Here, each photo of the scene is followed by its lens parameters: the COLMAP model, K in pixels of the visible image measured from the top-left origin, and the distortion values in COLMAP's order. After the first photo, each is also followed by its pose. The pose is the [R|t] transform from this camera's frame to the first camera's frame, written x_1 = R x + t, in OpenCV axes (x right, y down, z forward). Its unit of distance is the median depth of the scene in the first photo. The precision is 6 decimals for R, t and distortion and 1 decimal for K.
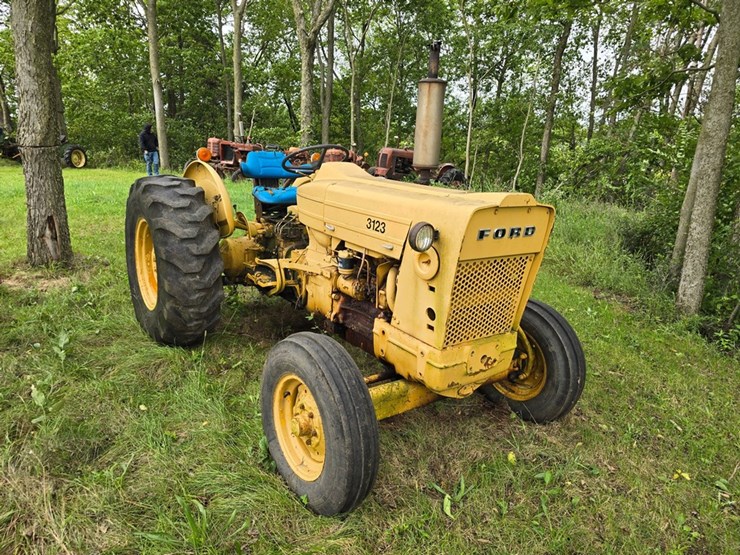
lens RADIAL K [[479.2, 0, 362.3], [0, 479.2, 279.7], [0, 0, 1]] dist [0.077195, -0.077278]
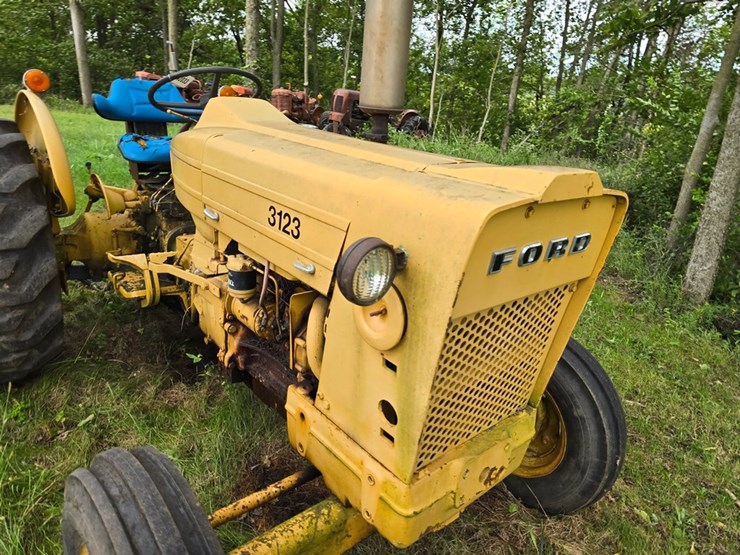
lens RADIAL K [[492.5, 0, 367.7], [0, 492.5, 272.0], [0, 0, 1]] dist [0.038979, -0.028974]
pose [[0.995747, -0.002828, 0.092083, 0.050853], [-0.004808, 0.996571, 0.082598, -0.076353], [-0.092001, -0.082689, 0.992320, 0.340720]]
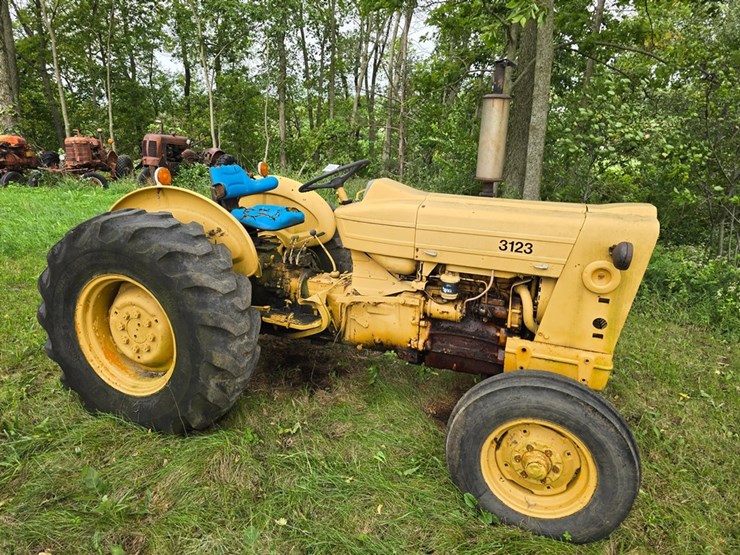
lens RADIAL K [[484.0, 0, 345.7], [0, 484.0, 278.3], [0, 0, 1]] dist [0.064386, -0.079800]
pose [[0.849011, -0.180699, 0.496517, -0.572986], [0.160045, 0.983507, 0.084263, -0.140003], [-0.503554, 0.007925, 0.863928, 0.229981]]
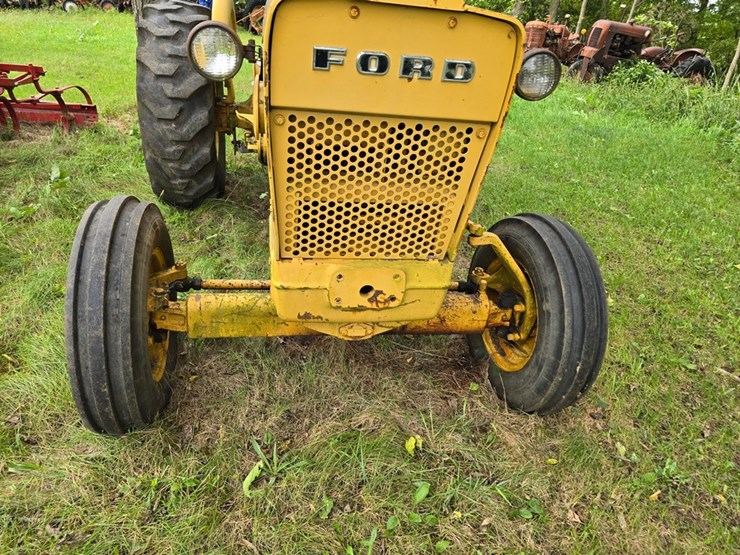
lens RADIAL K [[479.2, 0, 362.3], [0, 479.2, 279.7], [0, 0, 1]] dist [0.077195, -0.077278]
pose [[0.902230, 0.232156, -0.363434, 0.334218], [-0.152825, 0.960163, 0.233947, 0.004400], [0.403268, -0.155532, 0.901768, 0.314105]]
